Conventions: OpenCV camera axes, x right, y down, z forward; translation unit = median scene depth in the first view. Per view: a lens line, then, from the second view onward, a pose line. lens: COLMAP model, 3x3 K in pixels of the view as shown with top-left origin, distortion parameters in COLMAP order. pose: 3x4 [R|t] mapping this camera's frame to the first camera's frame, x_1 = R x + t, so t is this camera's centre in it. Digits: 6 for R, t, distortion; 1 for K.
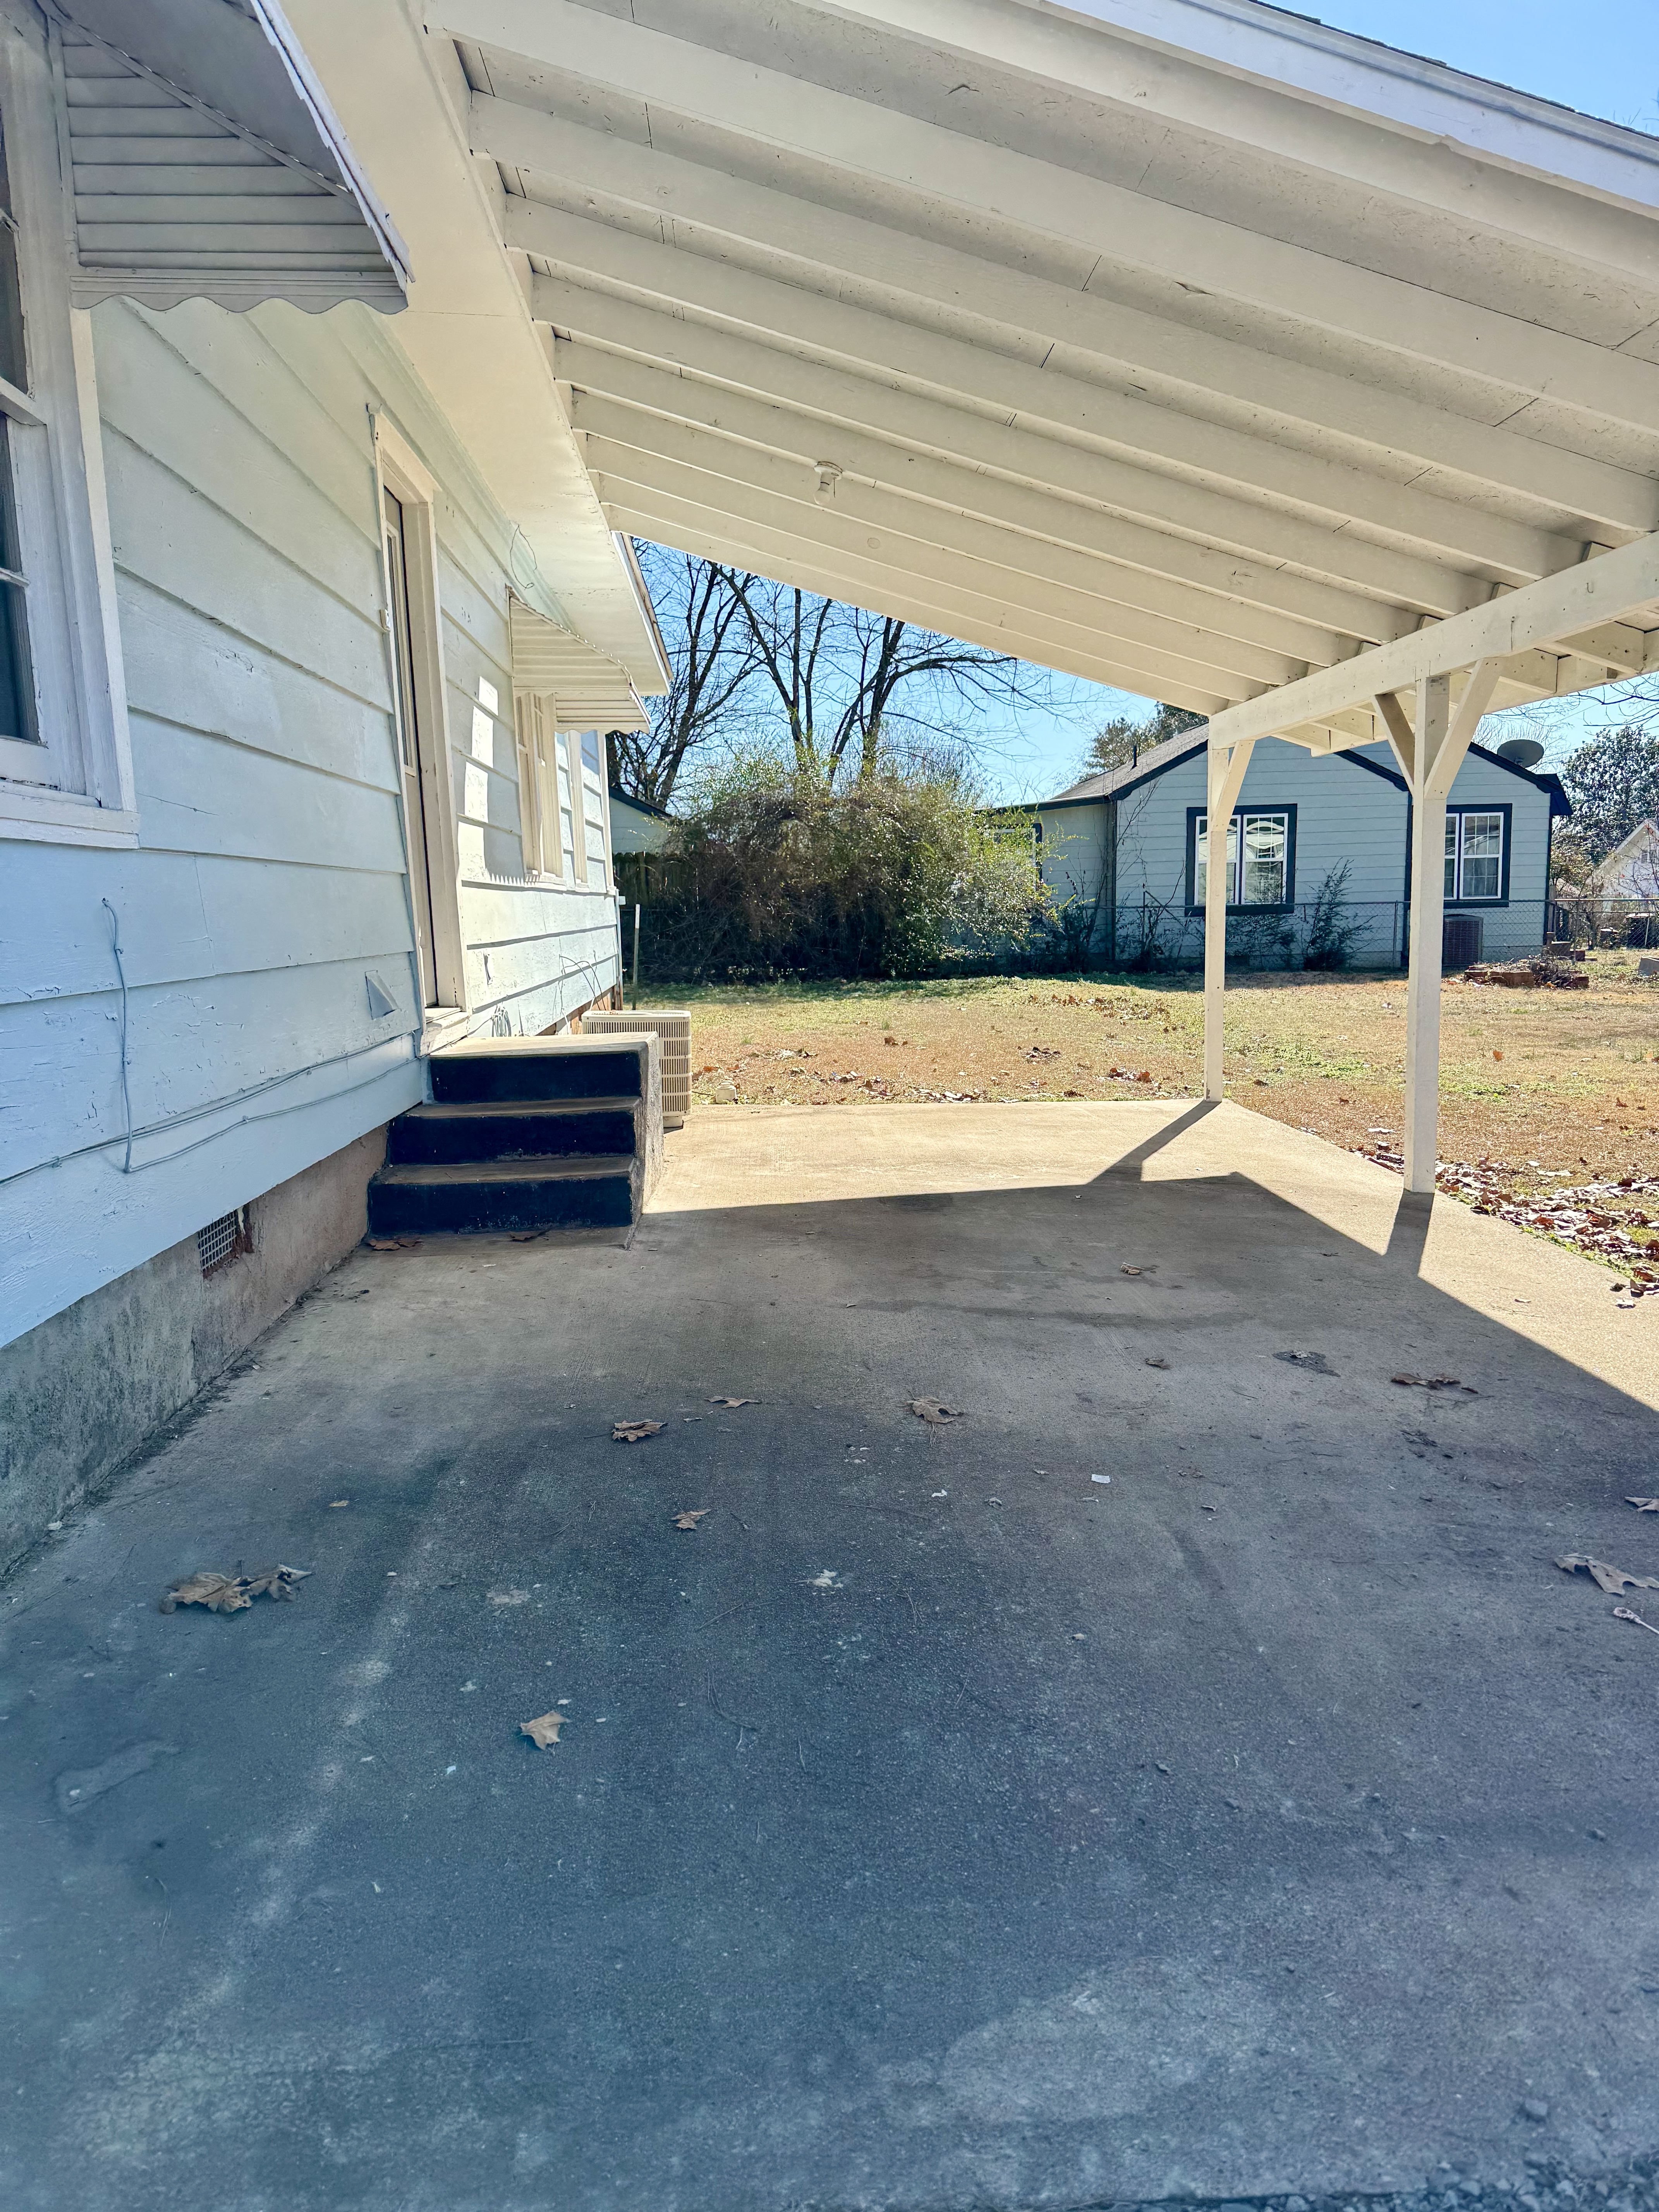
lens RADIAL K [[1559.4, 0, 829.5], [0, 1559.4, 1106.0], [0, 0, 1]] dist [0.007691, -0.014948]
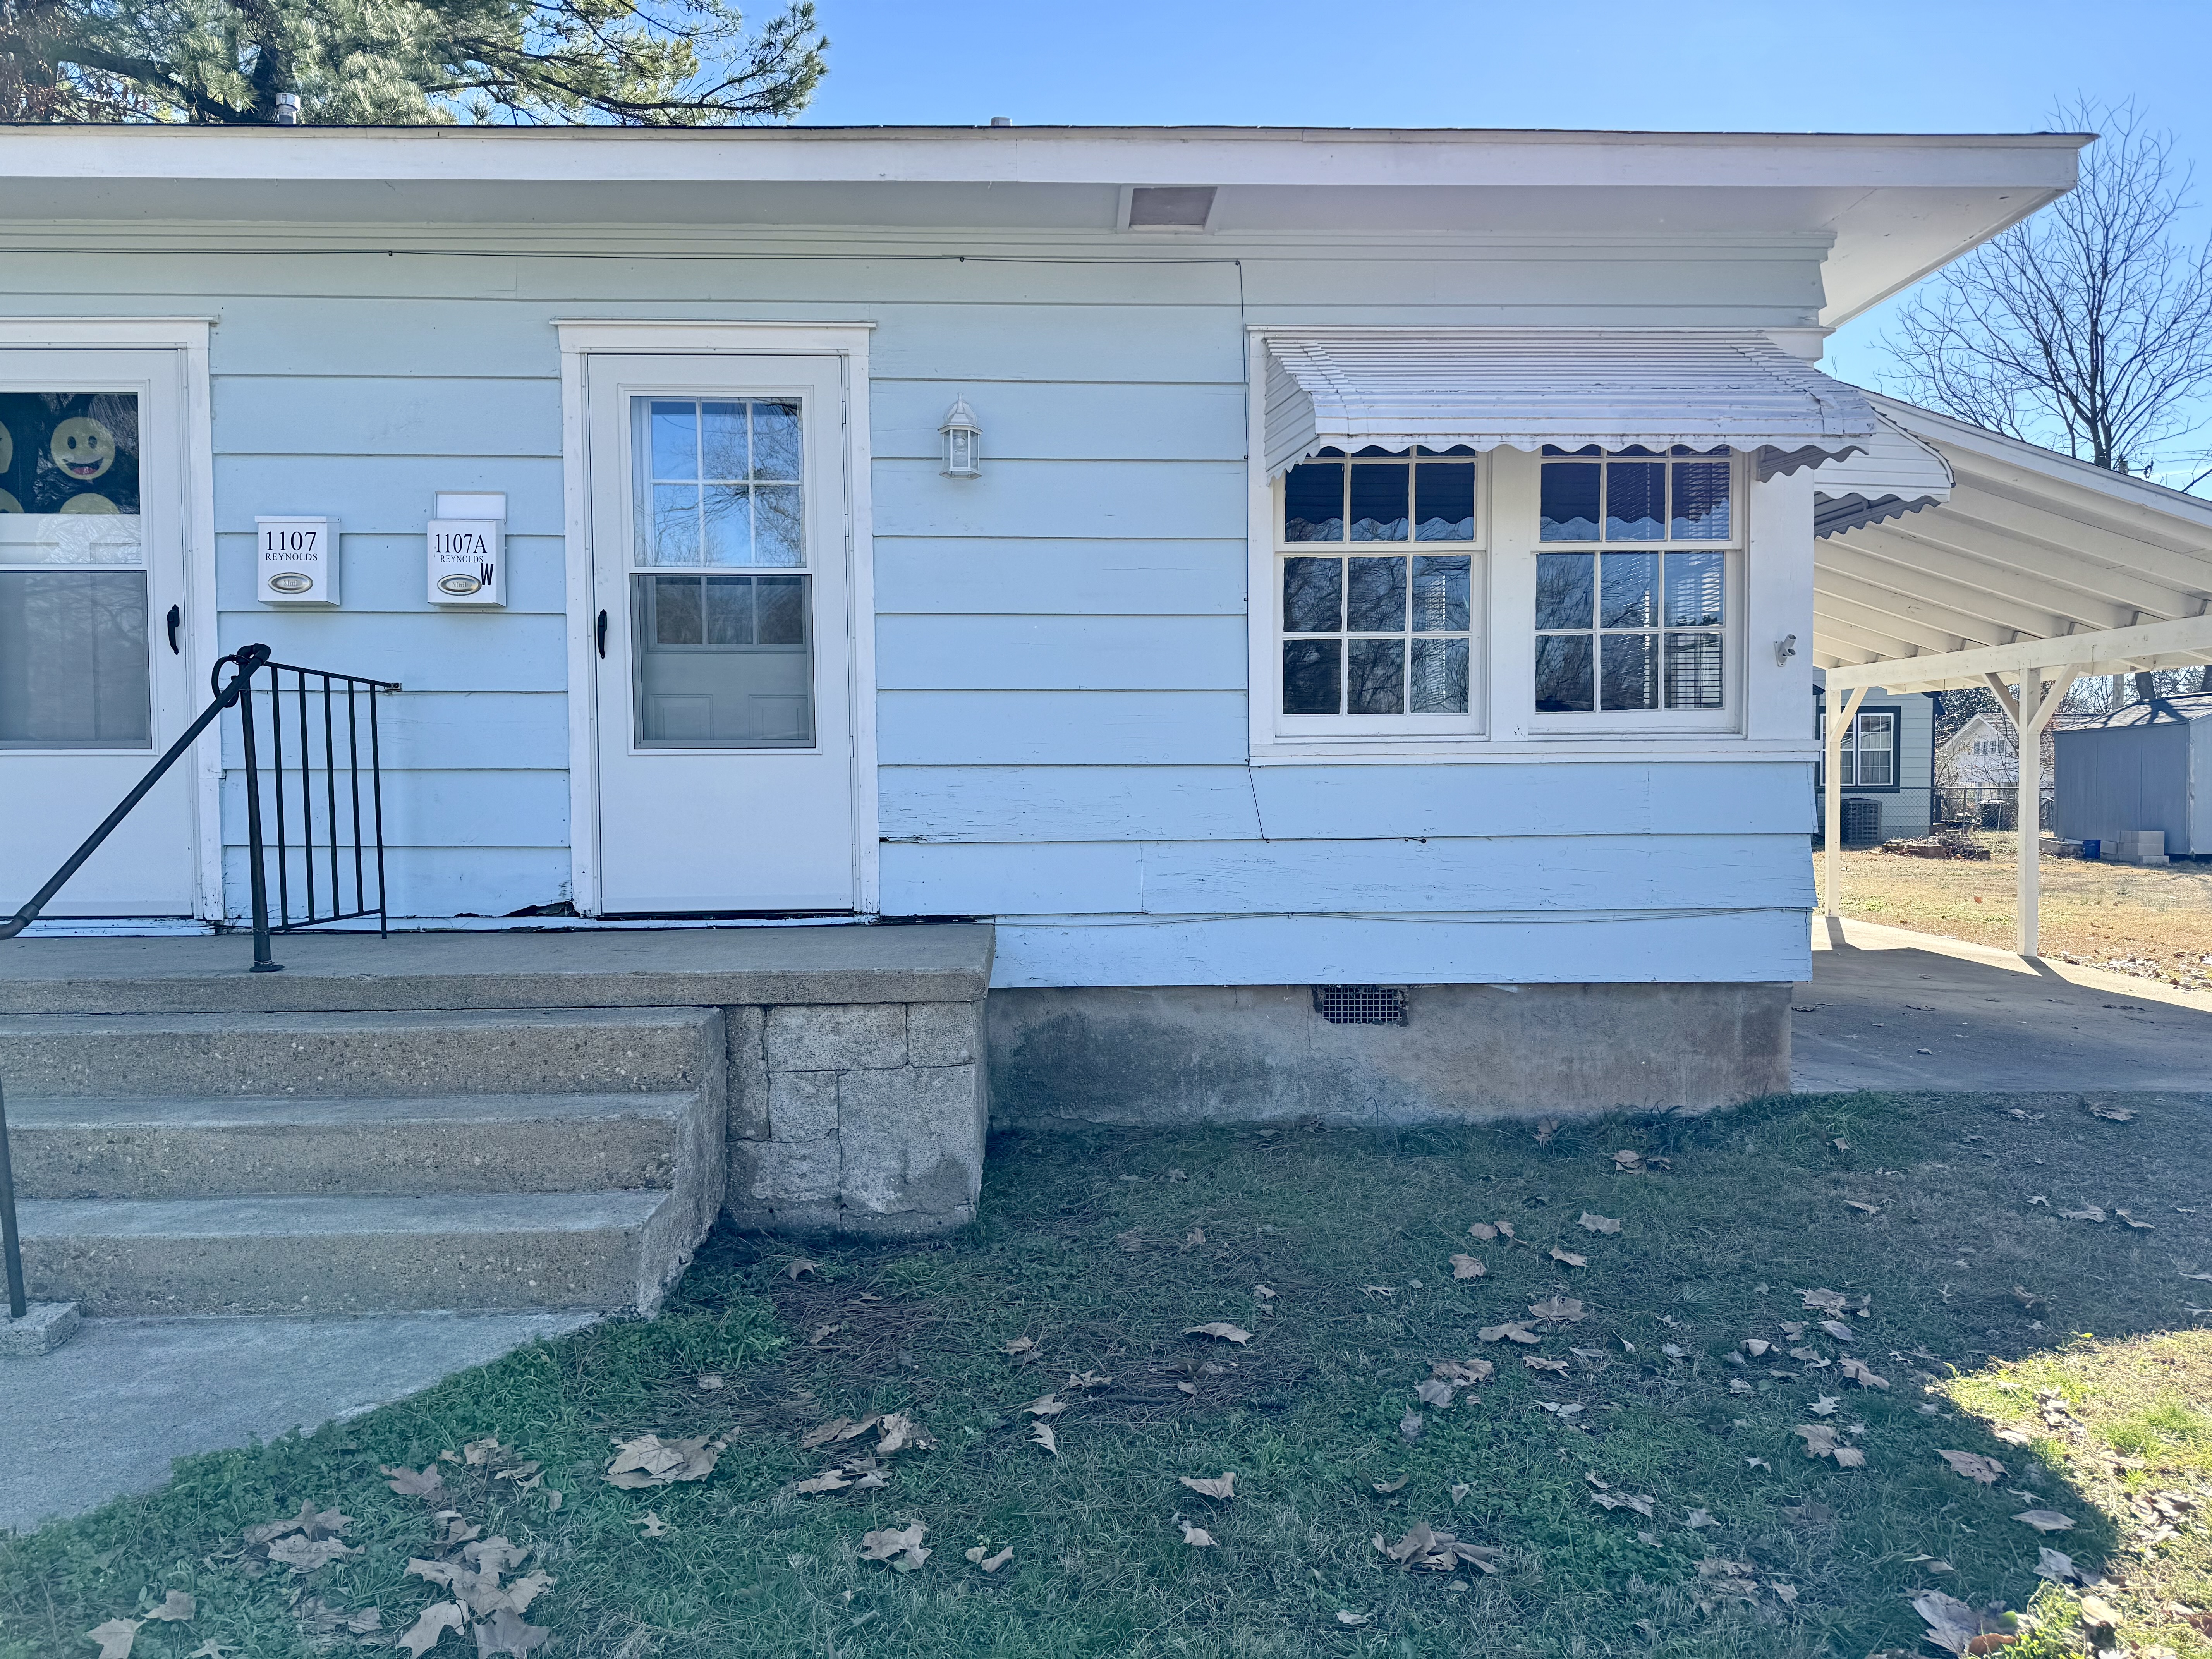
lens RADIAL K [[1559.4, 0, 1109.1], [0, 1559.4, 835.8], [0, 0, 1]] dist [0.007691, -0.014948]
pose [[0.999739, 0.017508, -0.014707, -0.187577], [-0.018774, 0.995684, -0.090890, 0.030042], [0.013052, 0.091143, 0.995752, -0.230651]]
